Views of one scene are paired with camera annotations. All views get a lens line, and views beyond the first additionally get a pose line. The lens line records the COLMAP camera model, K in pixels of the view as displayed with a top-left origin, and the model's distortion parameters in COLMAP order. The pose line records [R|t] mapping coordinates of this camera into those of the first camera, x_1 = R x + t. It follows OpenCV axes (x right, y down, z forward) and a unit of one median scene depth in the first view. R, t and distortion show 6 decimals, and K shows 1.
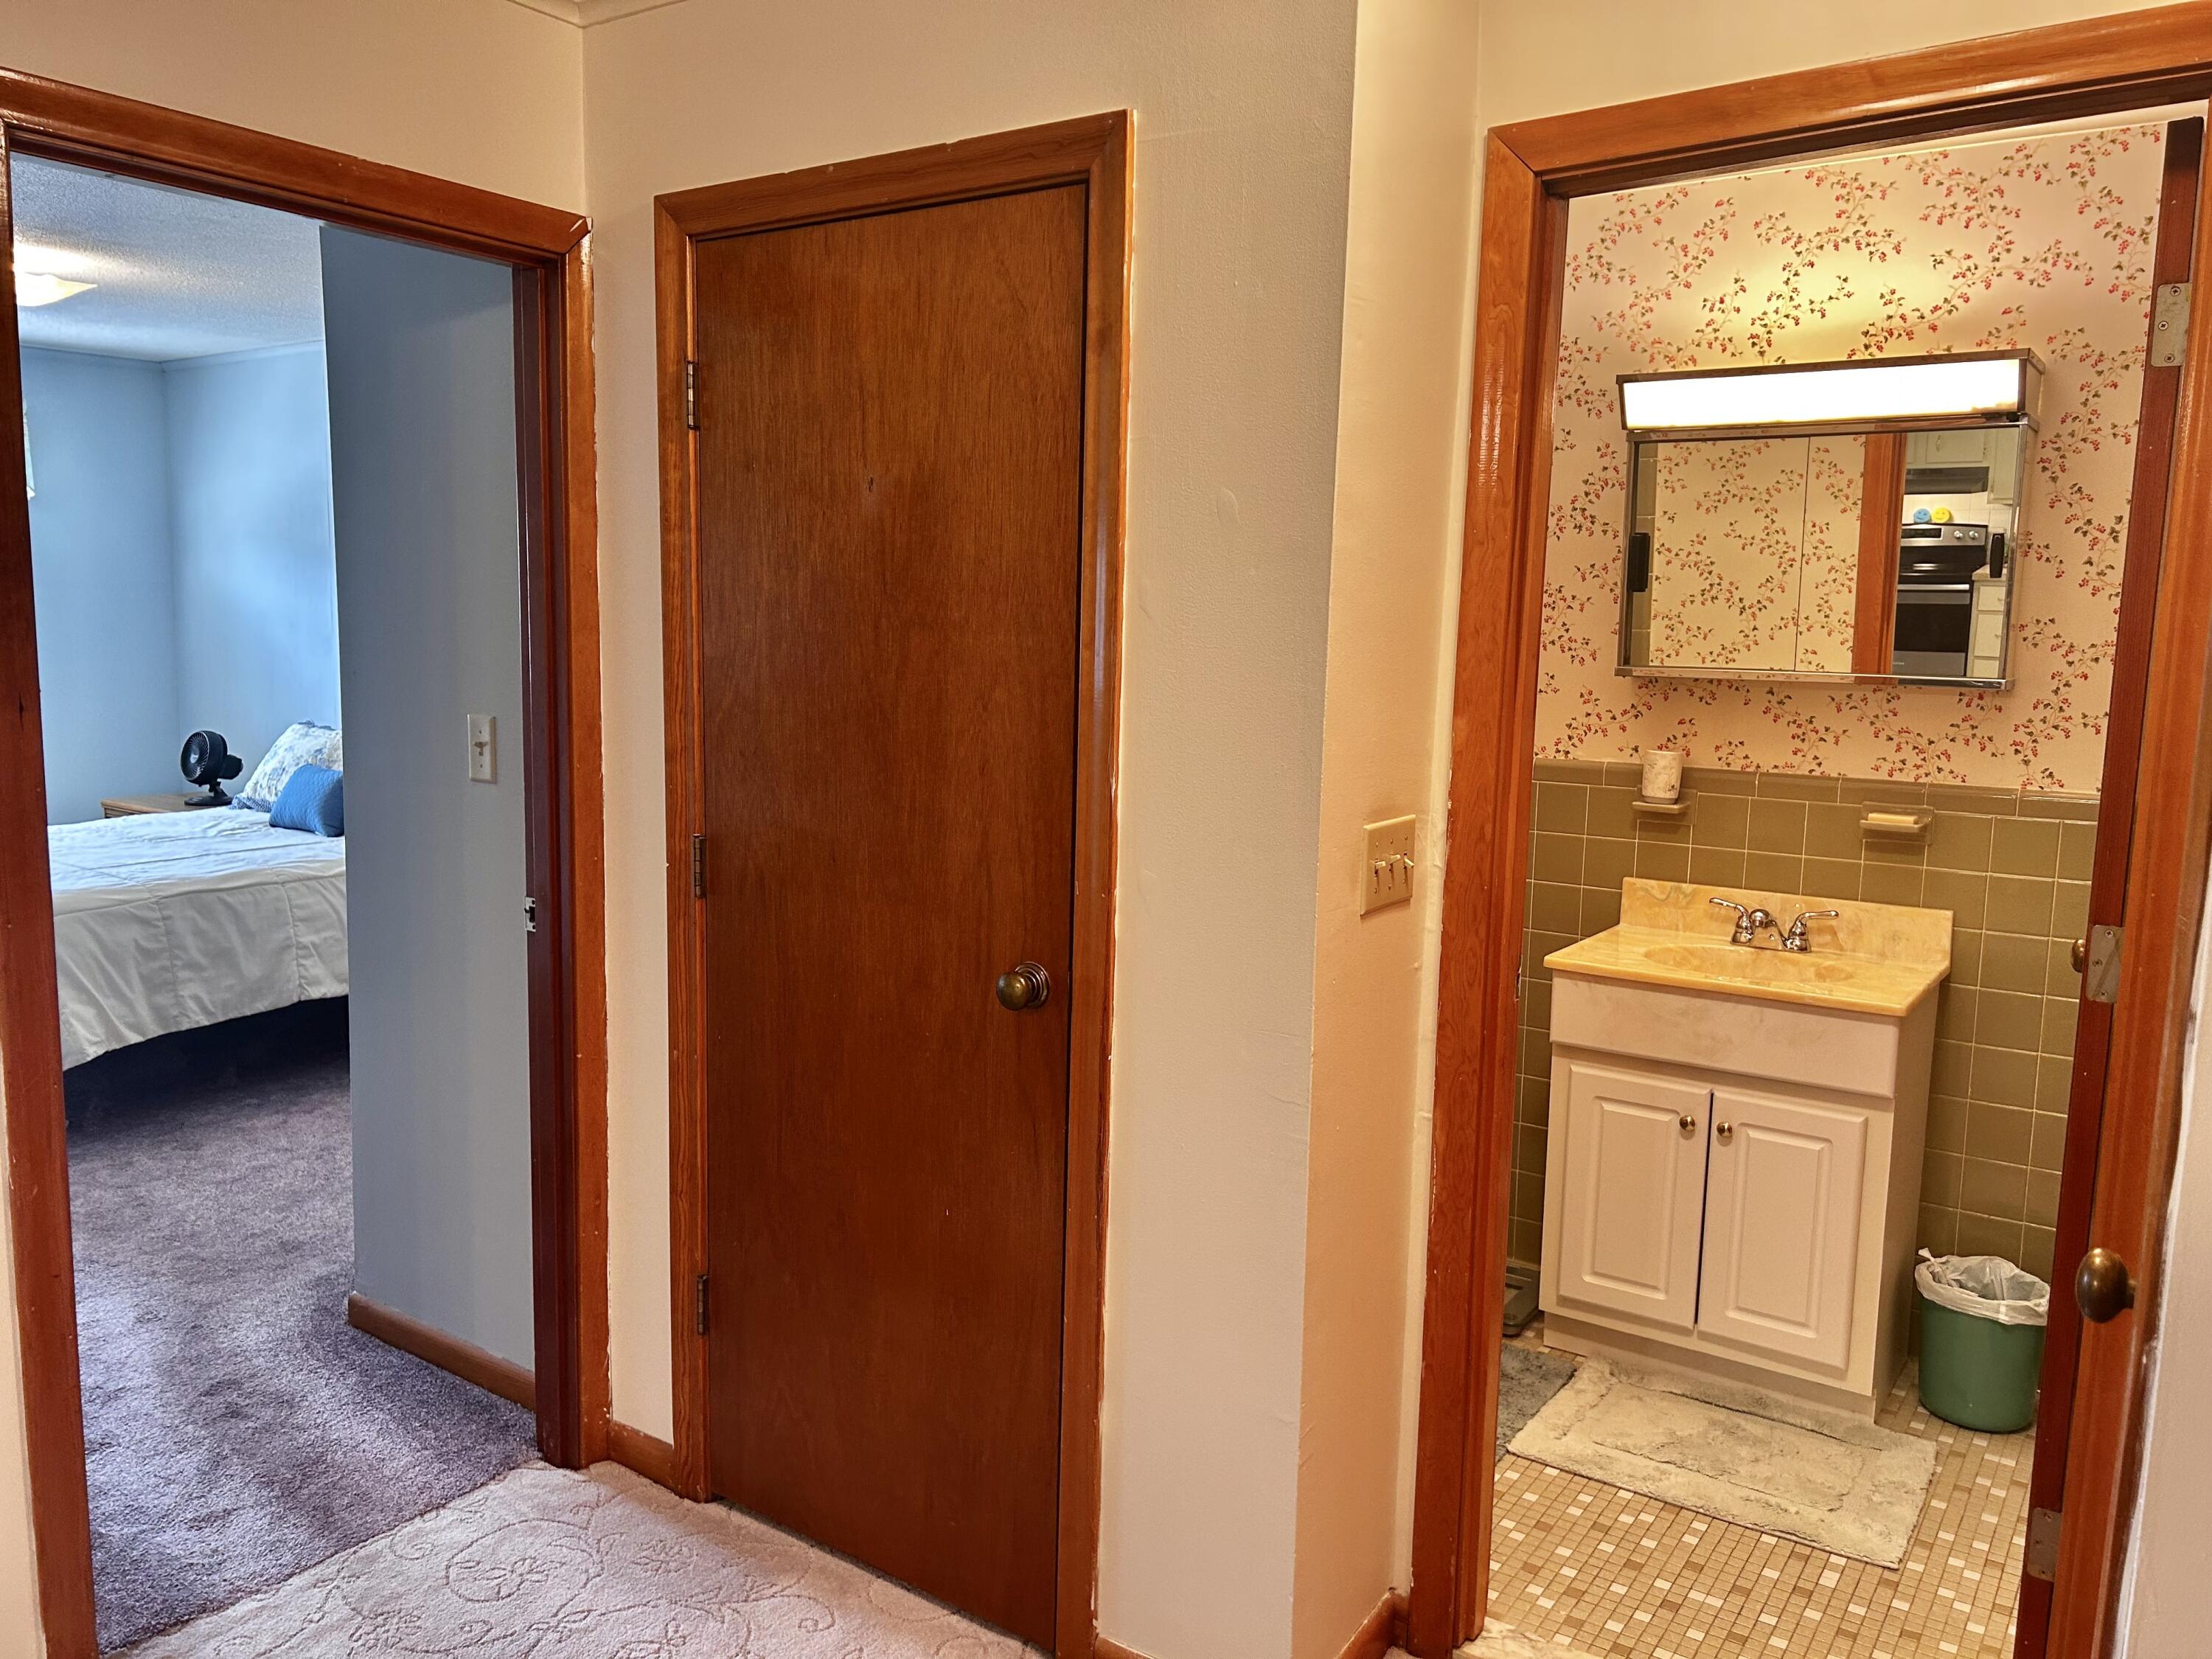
lens RADIAL K [[1650.3, 0, 1106.0], [0, 1650.3, 829.5], [0, 0, 1]] dist [0.007557, 0.002525]
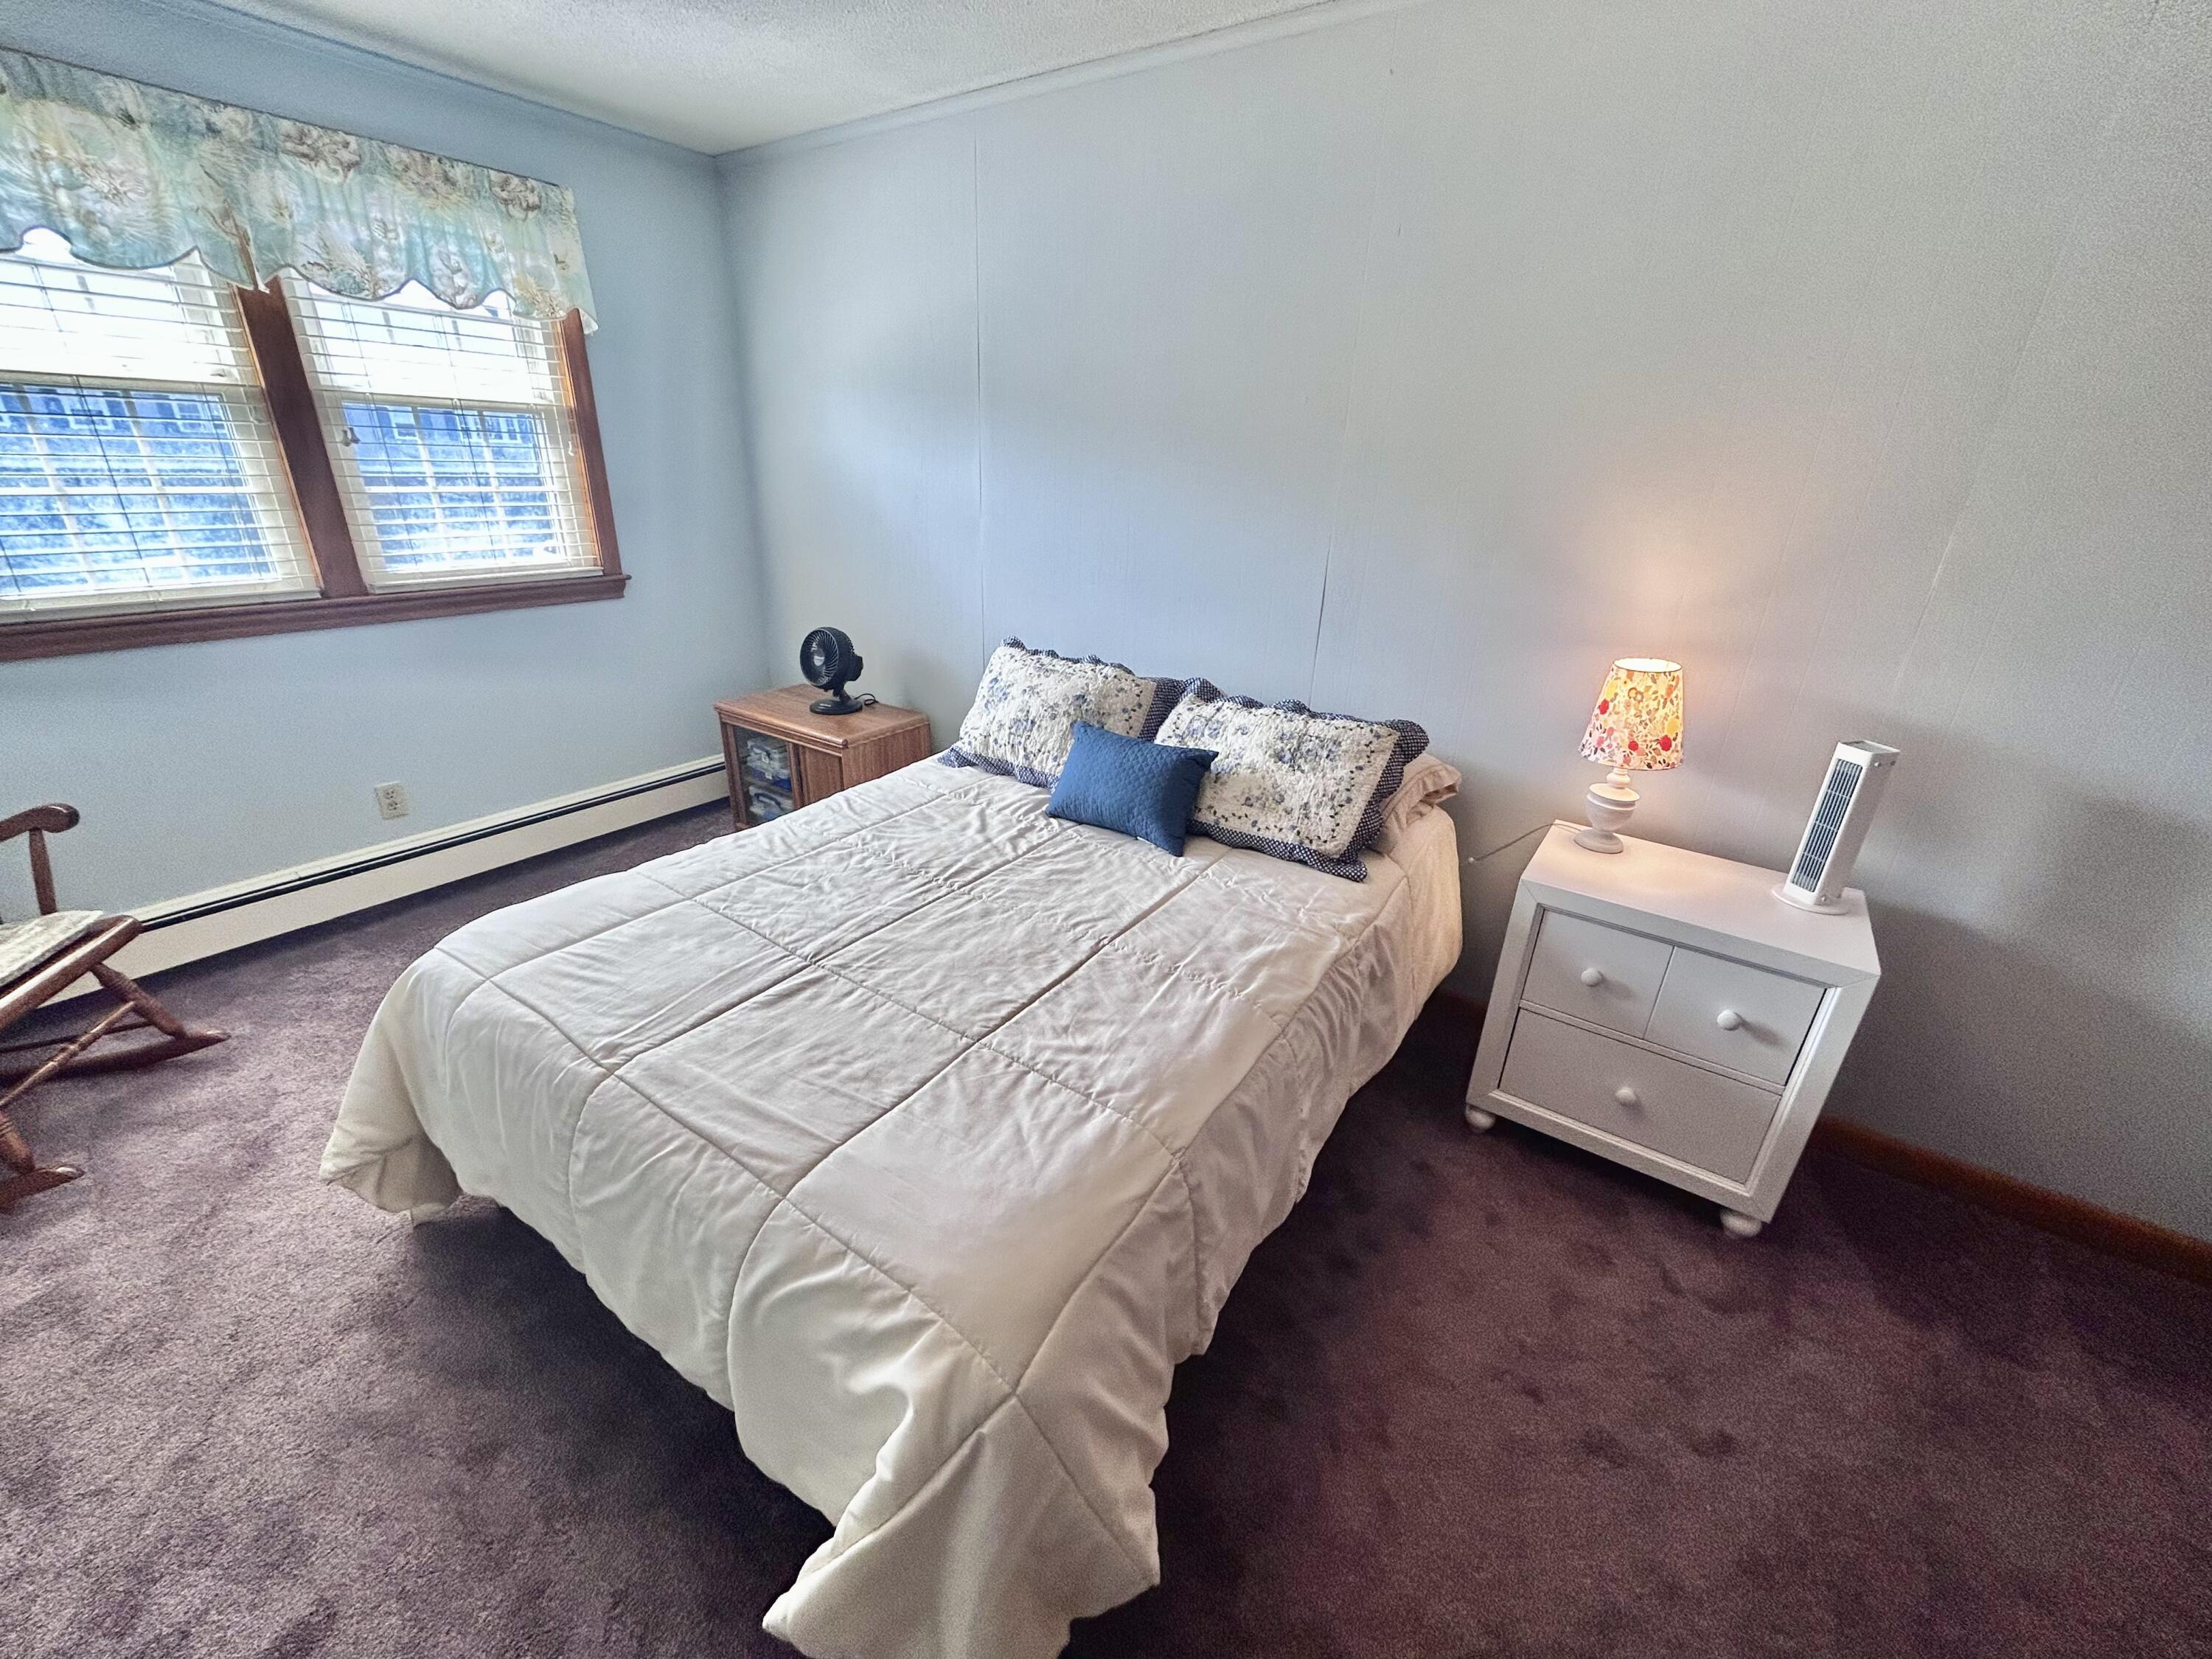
lens RADIAL K [[889.8, 0, 1104.4], [0, 889.8, 830.1], [0, 0, 1]] dist [0.000149, -0.000114]
pose [[0.999963, 0.006614, 0.005532, -0.565932], [-0.007824, 0.965645, 0.259747, -0.113000], [-0.003624, -0.259780, 0.965661, 0.731350]]
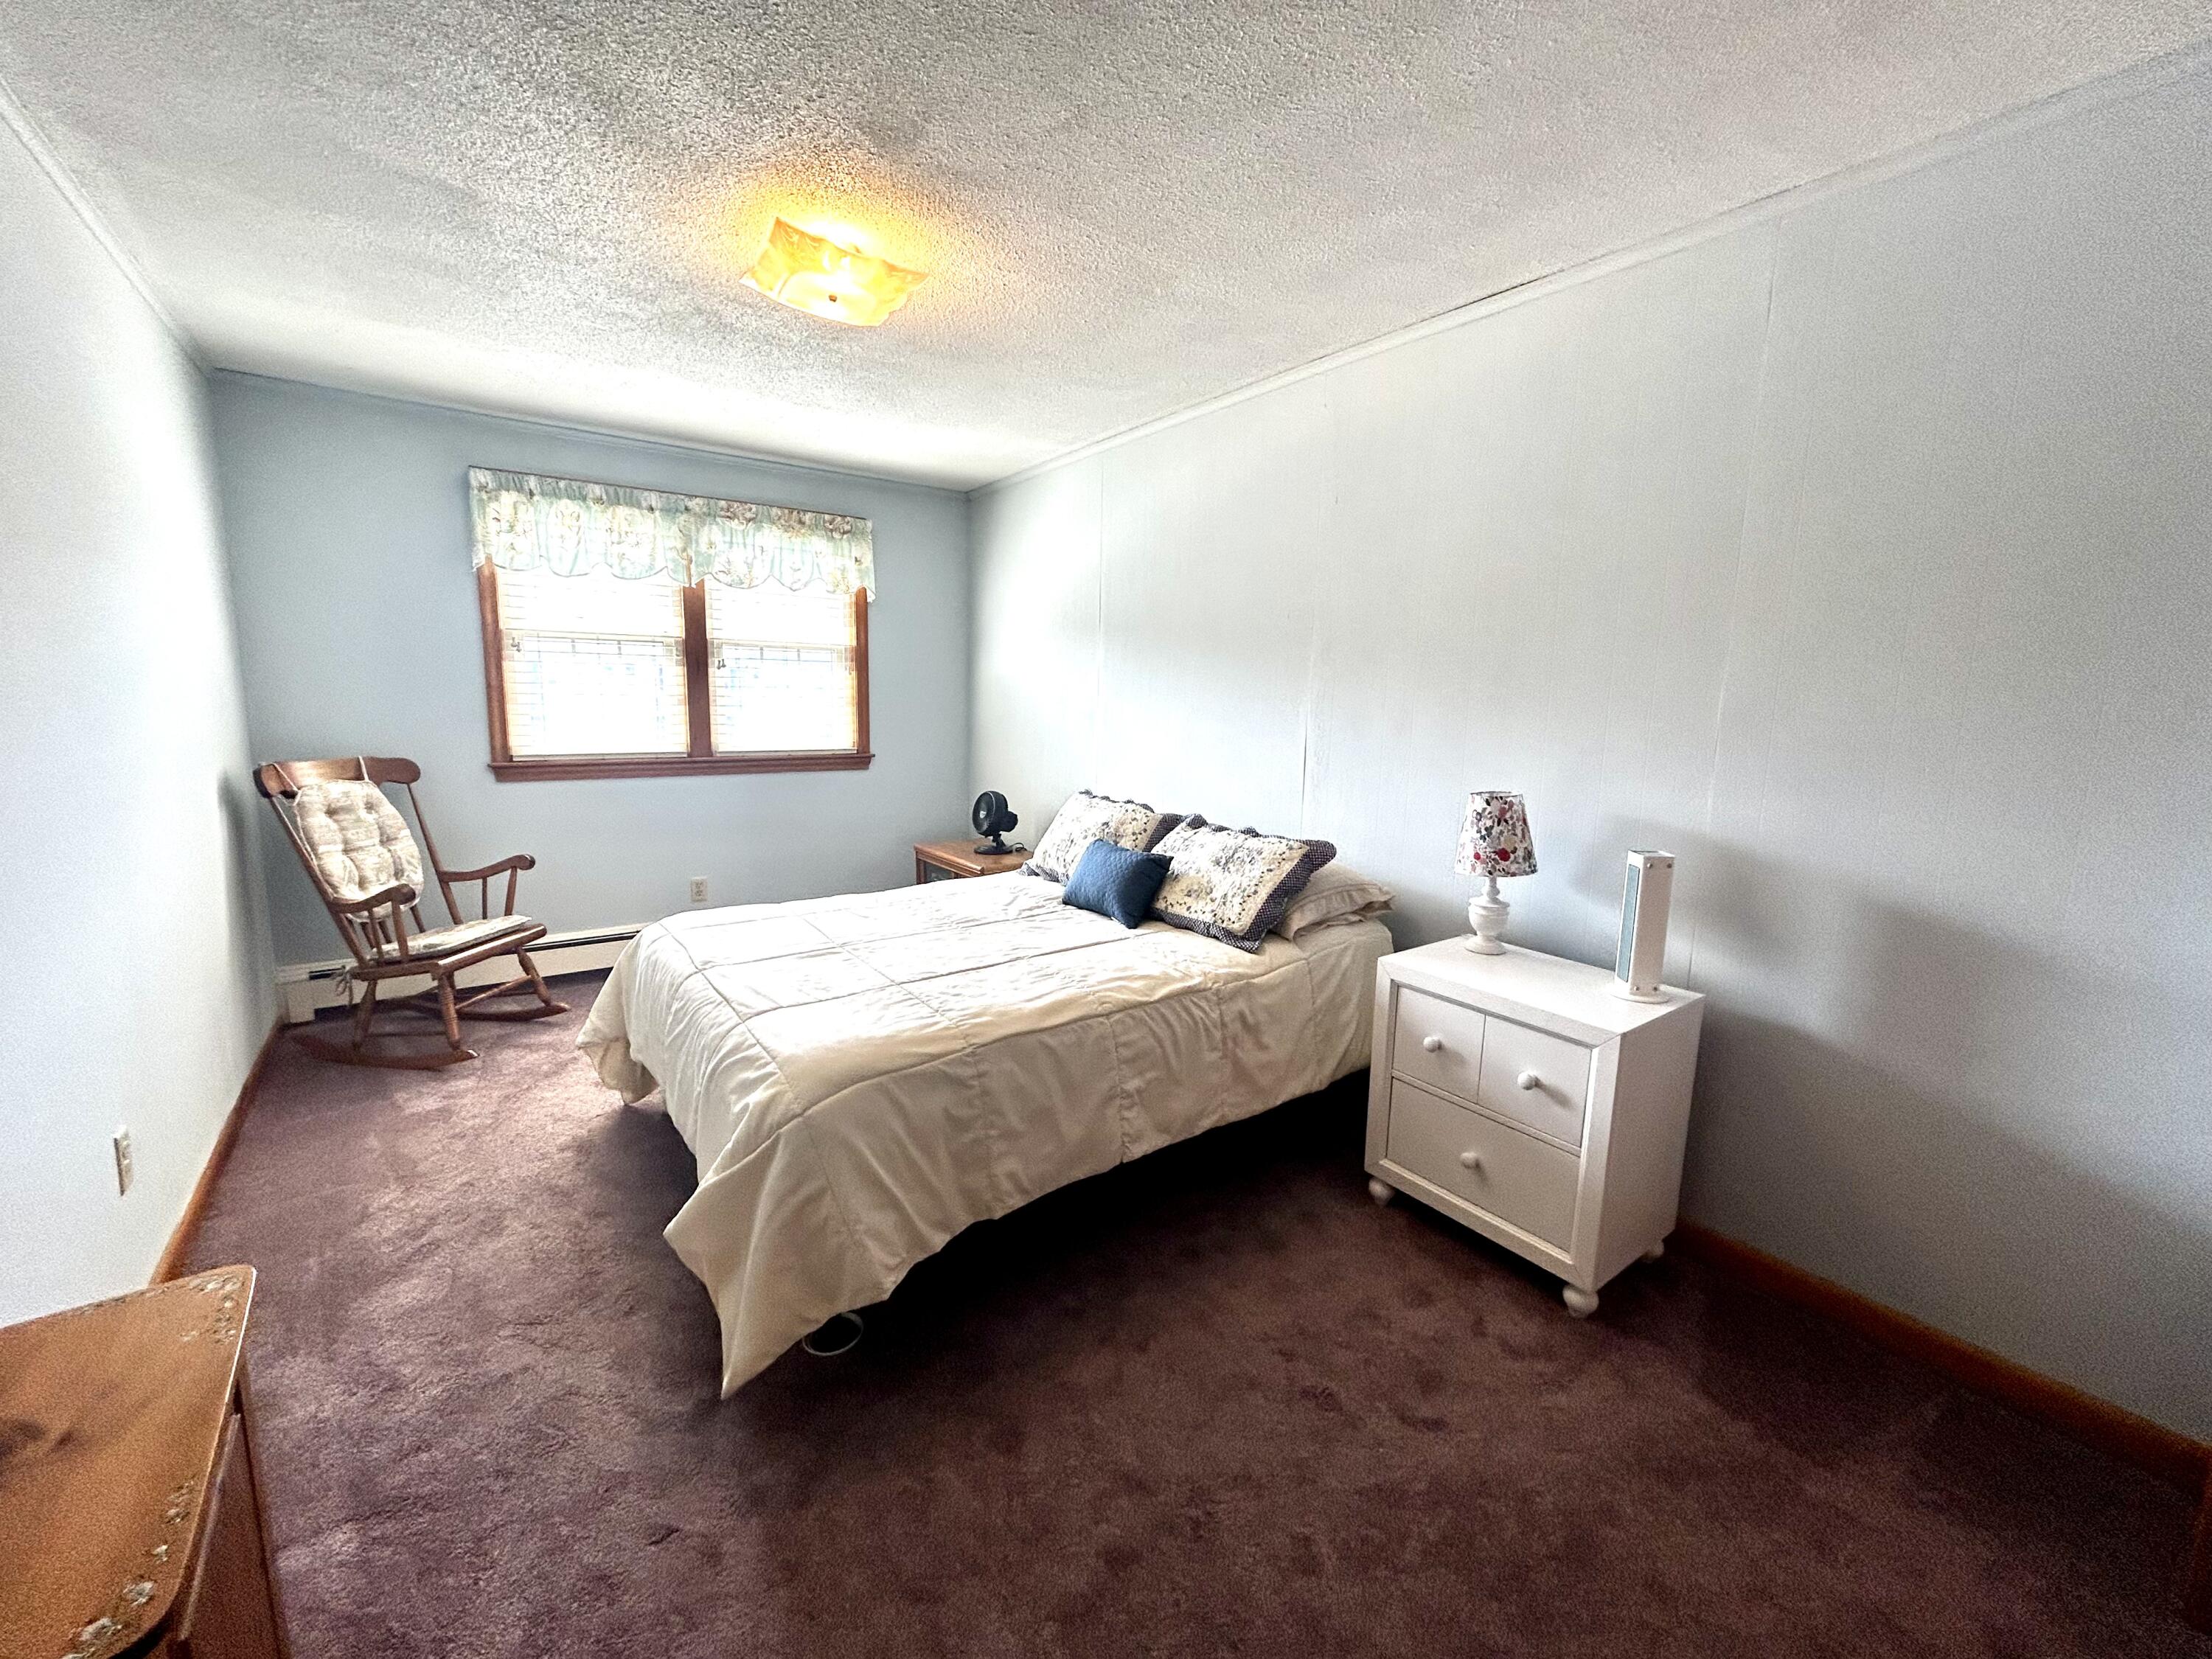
lens RADIAL K [[889.8, 0, 1104.4], [0, 889.8, 830.1], [0, 0, 1]] dist [0.000149, -0.000114]
pose [[0.943975, 0.041109, -0.327448, -0.366475], [-0.037892, 0.999151, 0.016199, -0.063626], [0.327836, -0.002883, 0.944730, 0.601599]]
